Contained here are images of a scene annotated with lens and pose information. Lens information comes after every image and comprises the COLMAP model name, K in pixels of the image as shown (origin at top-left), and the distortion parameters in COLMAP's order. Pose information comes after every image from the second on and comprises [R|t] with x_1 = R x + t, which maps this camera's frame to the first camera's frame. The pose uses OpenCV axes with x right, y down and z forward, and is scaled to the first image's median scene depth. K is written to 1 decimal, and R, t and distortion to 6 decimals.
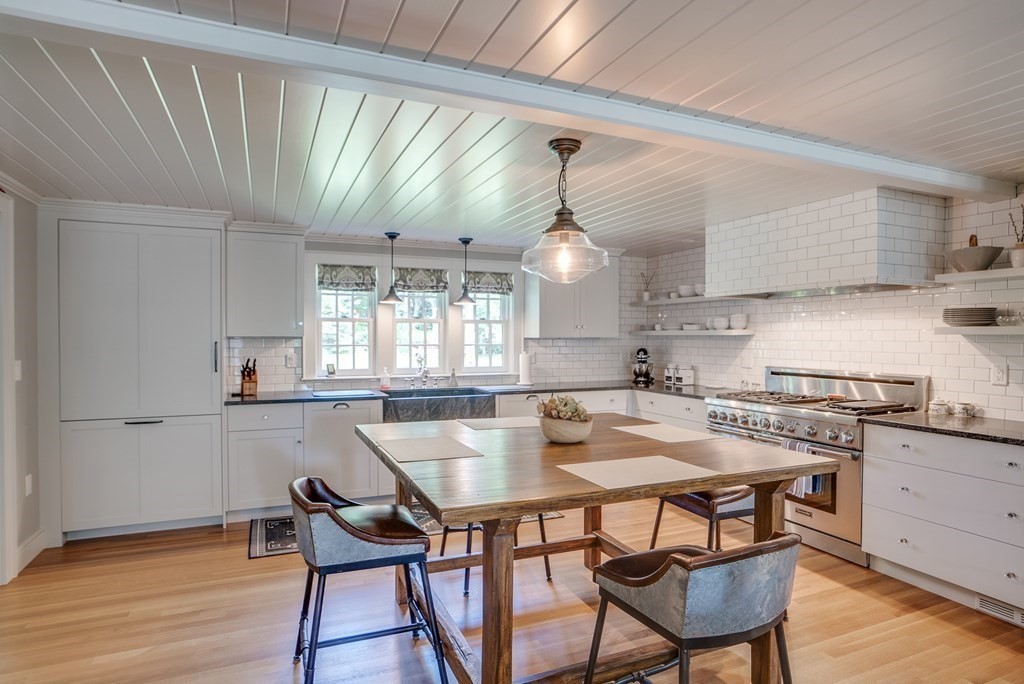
lens RADIAL K [[584.3, 0, 510.1], [0, 584.3, 336.7], [0, 0, 1]] dist [-0.085022, 0.048089]
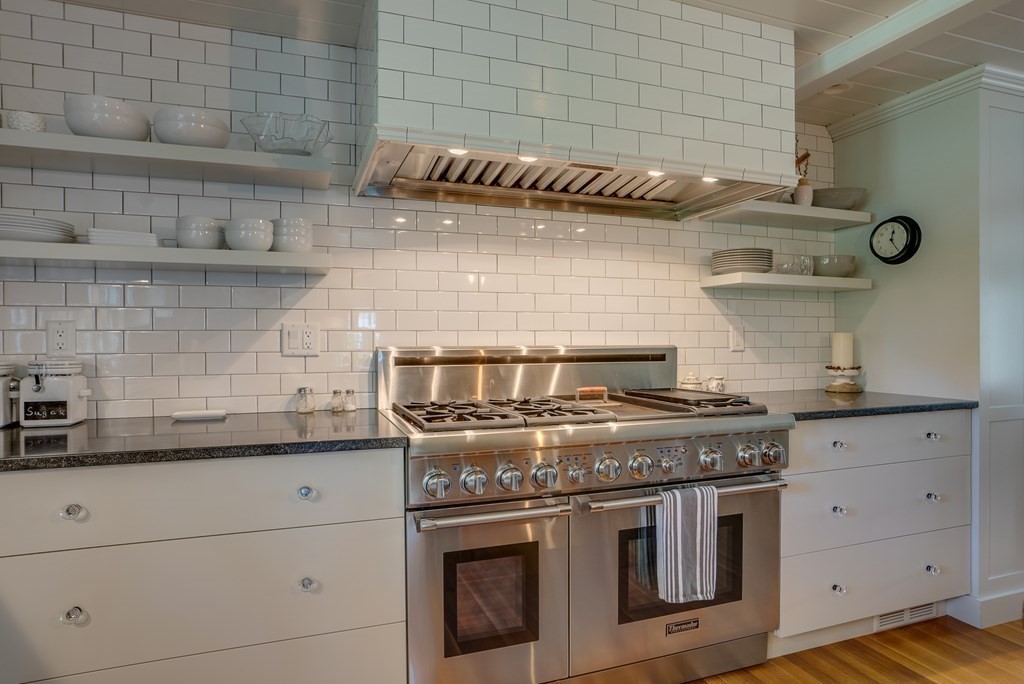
lens RADIAL K [[584.3, 0, 510.1], [0, 584.3, 336.7], [0, 0, 1]] dist [-0.085022, 0.048089]
pose [[0.044735, 0.004377, 0.998989, 0.013053], [0.005721, 0.999973, -0.004637, 0.039485], [-0.998983, 0.005923, 0.044709, 0.762566]]
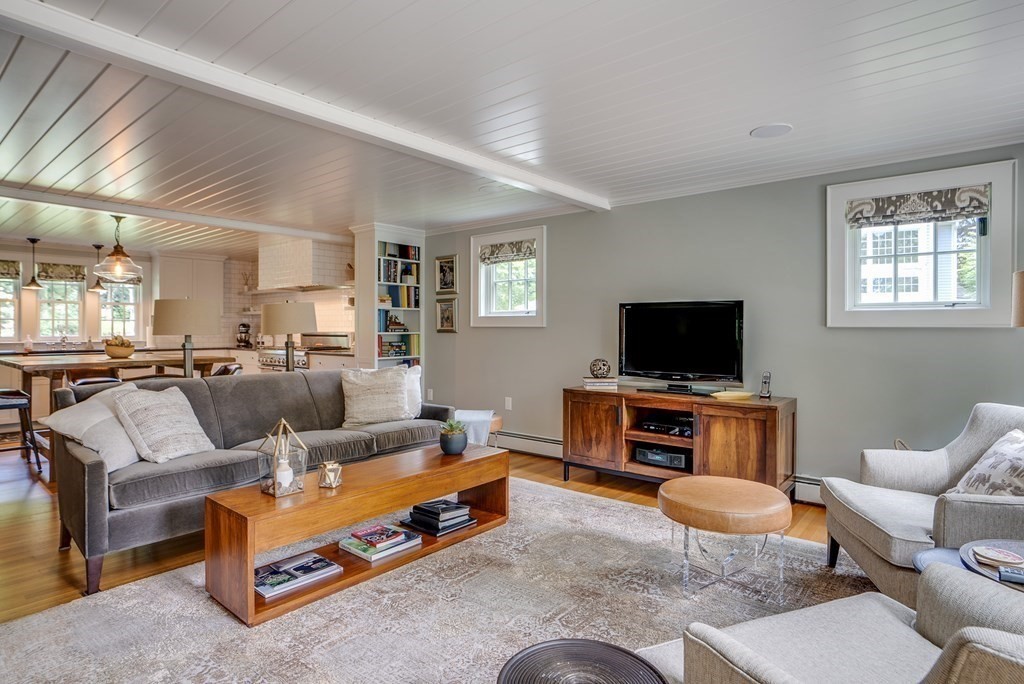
lens RADIAL K [[584.3, 0, 510.1], [0, 584.3, 336.7], [0, 0, 1]] dist [-0.085022, 0.048089]
pose [[0.898876, -0.005497, 0.438169, 0.225070], [-0.000557, 0.999906, 0.013689, 0.037818], [-0.438203, -0.012548, 0.898789, -0.697610]]
